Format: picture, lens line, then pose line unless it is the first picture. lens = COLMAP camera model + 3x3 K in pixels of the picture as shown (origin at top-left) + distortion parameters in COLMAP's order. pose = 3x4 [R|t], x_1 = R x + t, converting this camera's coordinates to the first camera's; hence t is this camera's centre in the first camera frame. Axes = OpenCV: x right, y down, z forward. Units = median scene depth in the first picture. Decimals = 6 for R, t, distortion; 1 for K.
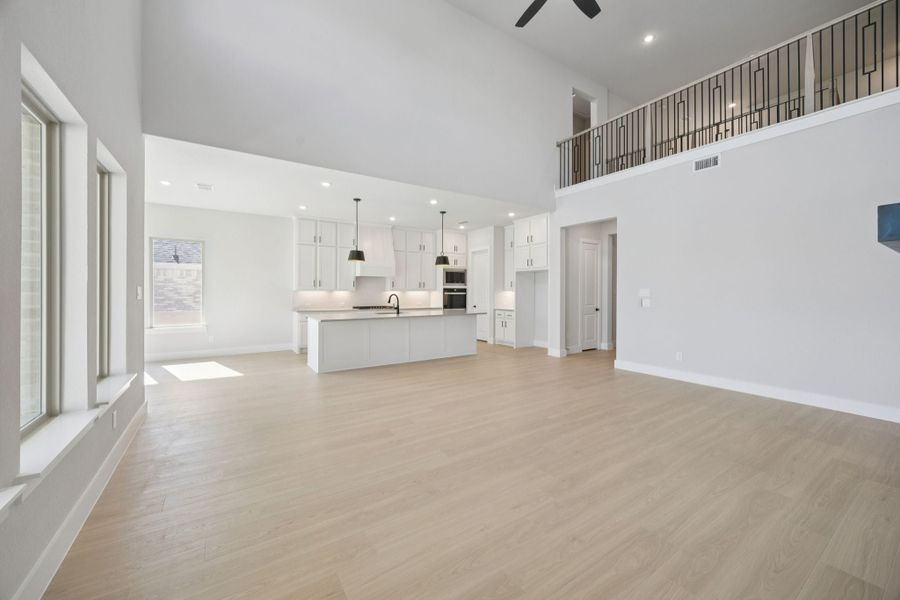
lens RADIAL K [[348.2, 0, 445.9], [0, 348.2, 290.9], [0, 0, 1]] dist [-0.002446, -0.000265]
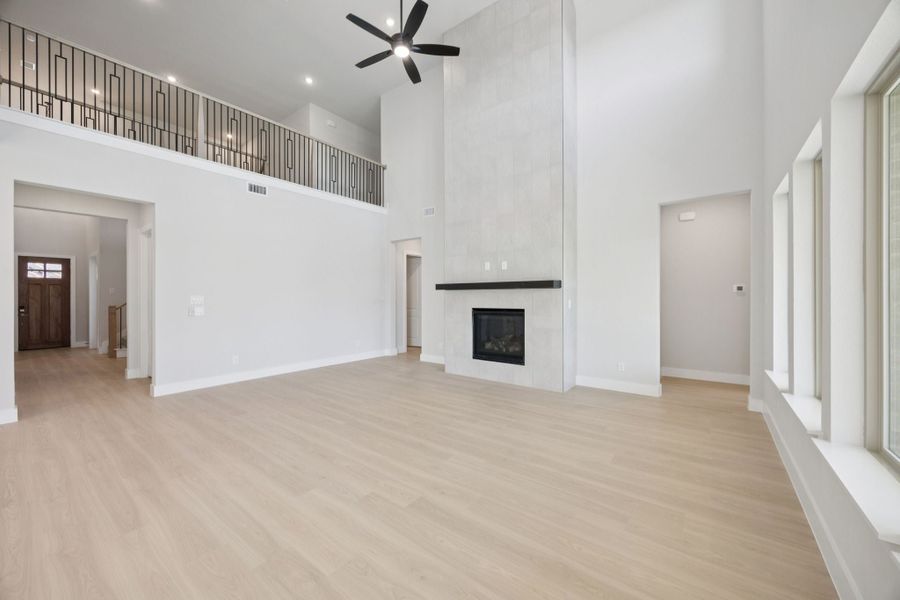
lens RADIAL K [[345.1, 0, 444.7], [0, 345.1, 296.7], [0, 0, 1]] dist [-0.002525, -0.000313]
pose [[-0.324999, 0.002931, 0.945710, -0.559141], [0.004647, 0.999988, -0.001502, 0.000786], [-0.945703, 0.003907, -0.325009, 0.790277]]
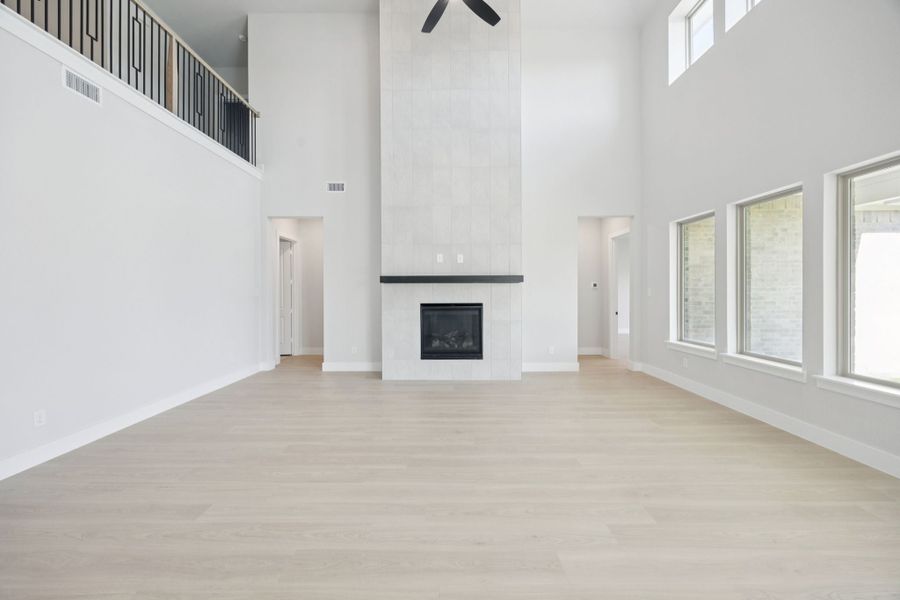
lens RADIAL K [[348.2, 0, 445.9], [0, 348.2, 290.9], [0, 0, 1]] dist [-0.002446, -0.000265]
pose [[-0.835642, 0.005469, 0.549247, -0.130063], [0.005385, 0.999984, -0.001764, 0.001717], [-0.549248, 0.001484, -0.835658, 1.173977]]
